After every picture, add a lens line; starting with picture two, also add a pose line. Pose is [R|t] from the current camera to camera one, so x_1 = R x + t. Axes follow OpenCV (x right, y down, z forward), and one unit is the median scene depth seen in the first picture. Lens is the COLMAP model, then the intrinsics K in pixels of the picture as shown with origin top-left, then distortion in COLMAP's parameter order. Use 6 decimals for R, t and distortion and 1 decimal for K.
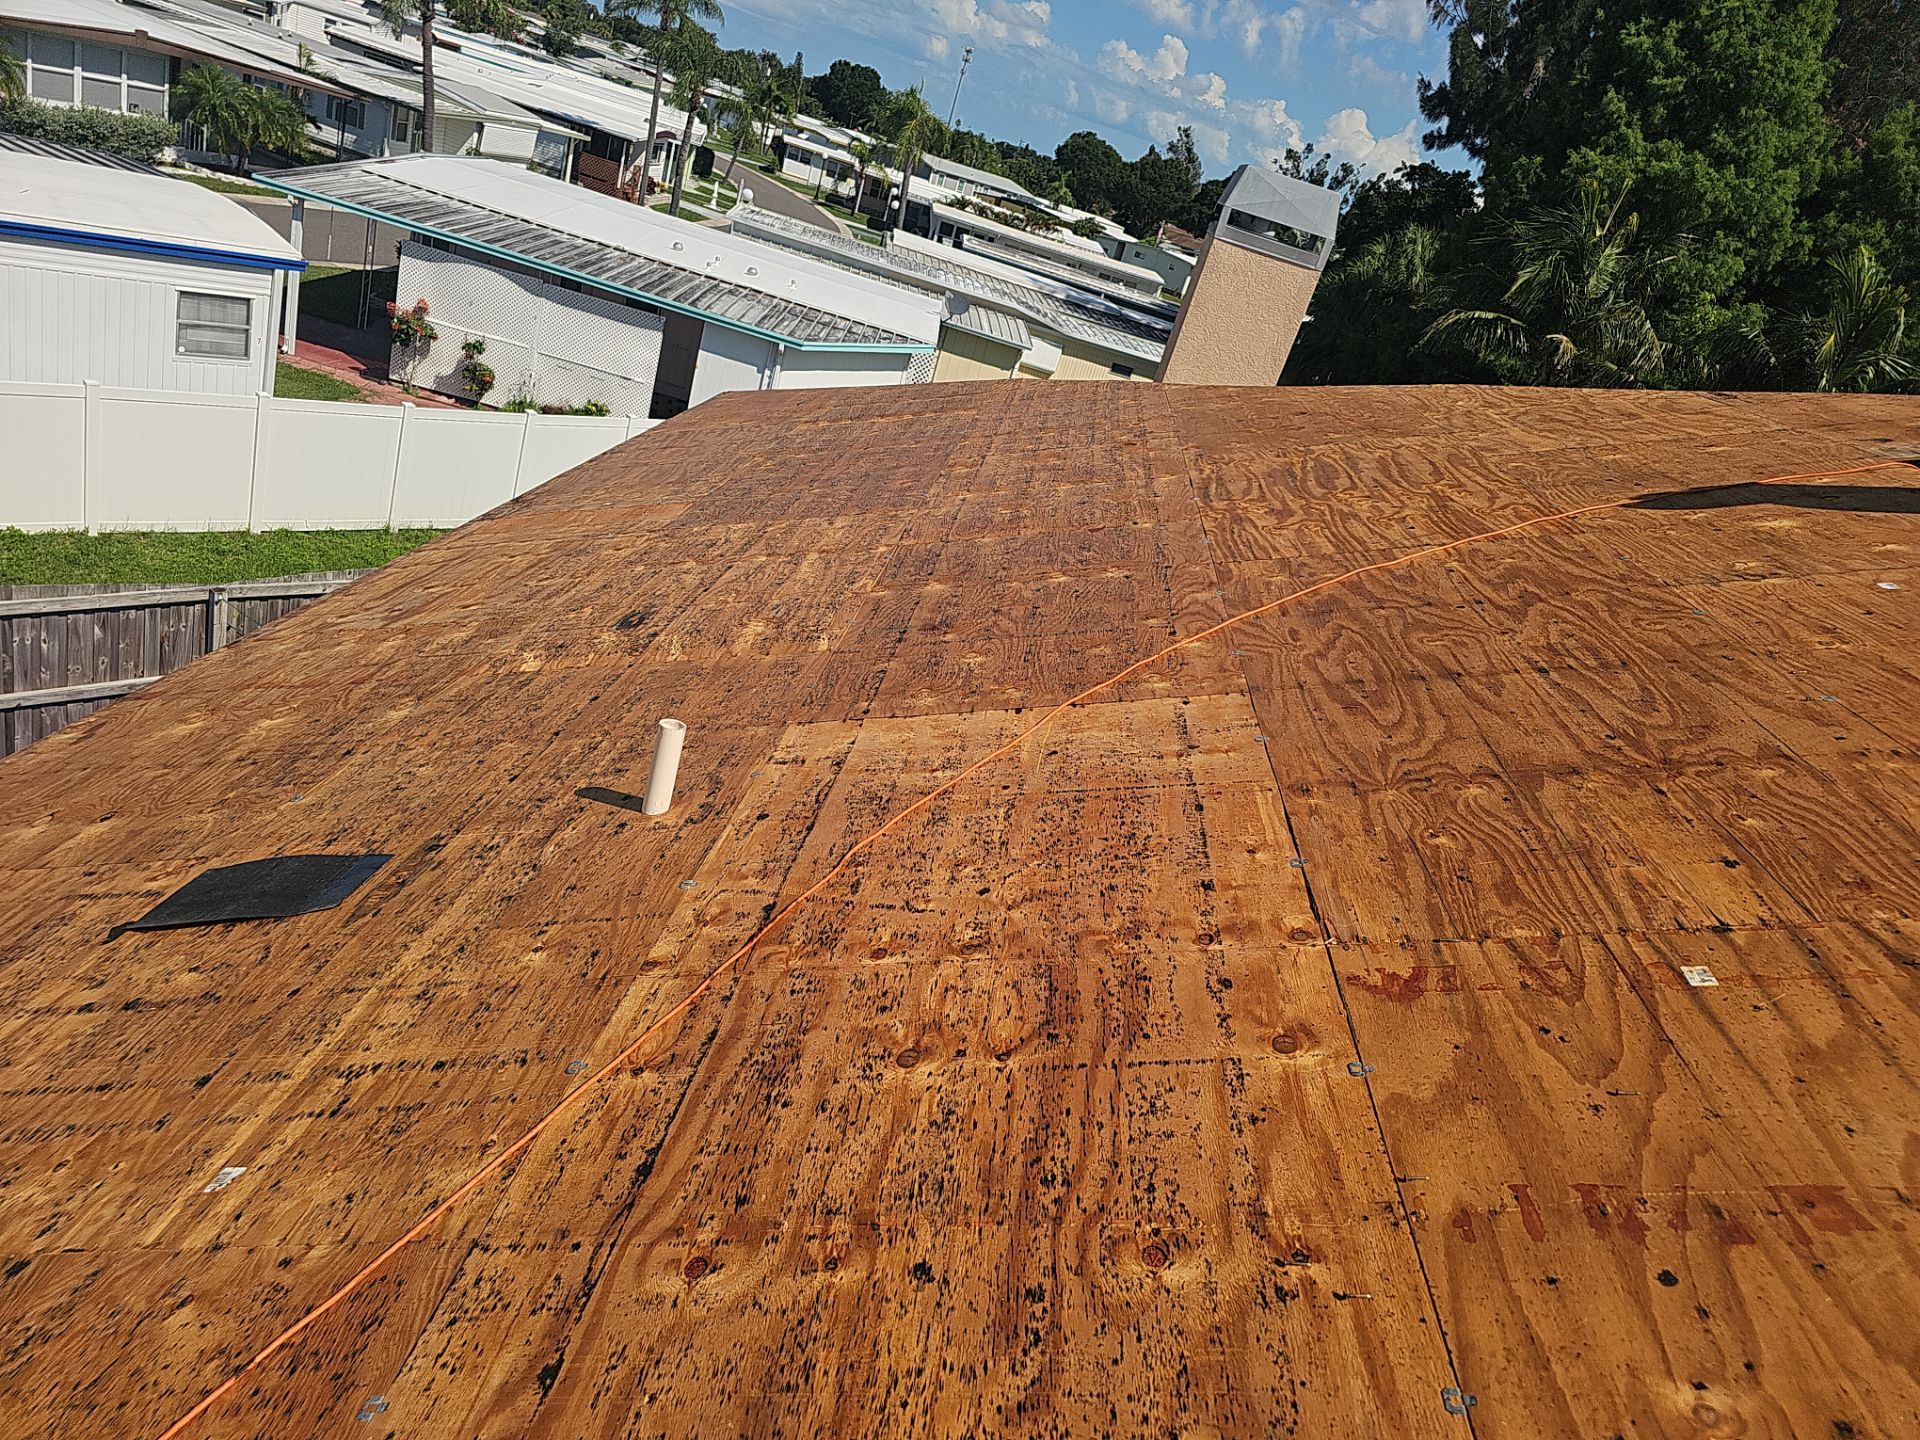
lens RADIAL K [[1300.2, 0, 960.0], [0, 1300.2, 720.0], [0, 0, 1]] dist [0.052518, -0.038617]
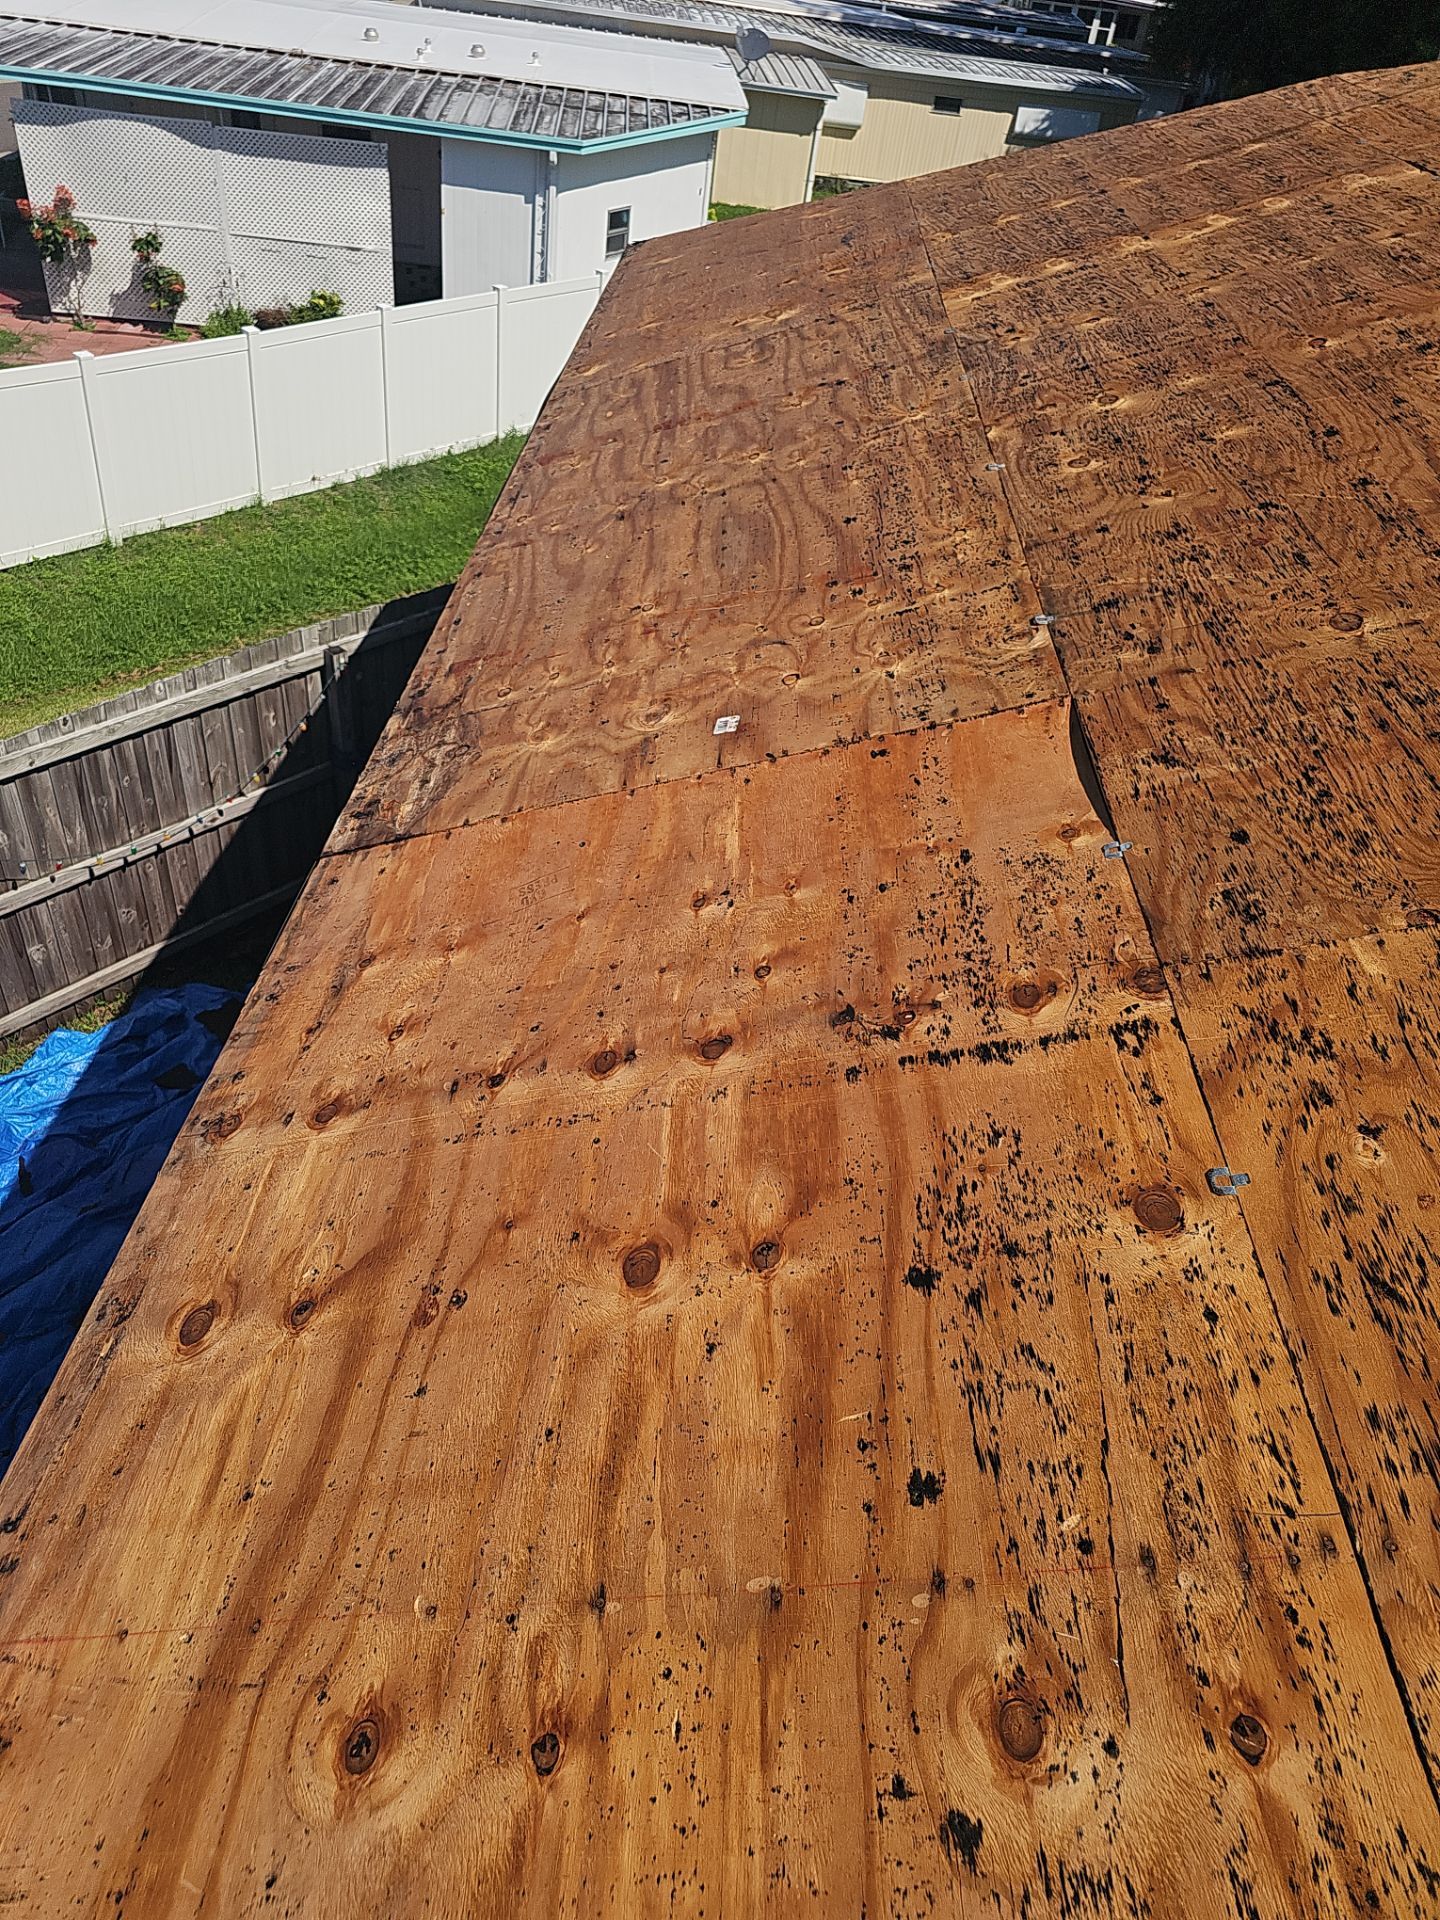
lens RADIAL K [[1300.2, 0, 688.3], [0, 1300.2, 958.5], [0, 0, 1]] dist [0.052518, -0.038617]
pose [[0.984320, -0.154808, -0.084551, -0.069200], [0.172305, 0.946447, 0.273036, -0.053487], [0.037755, -0.283324, 0.958281, 0.184059]]
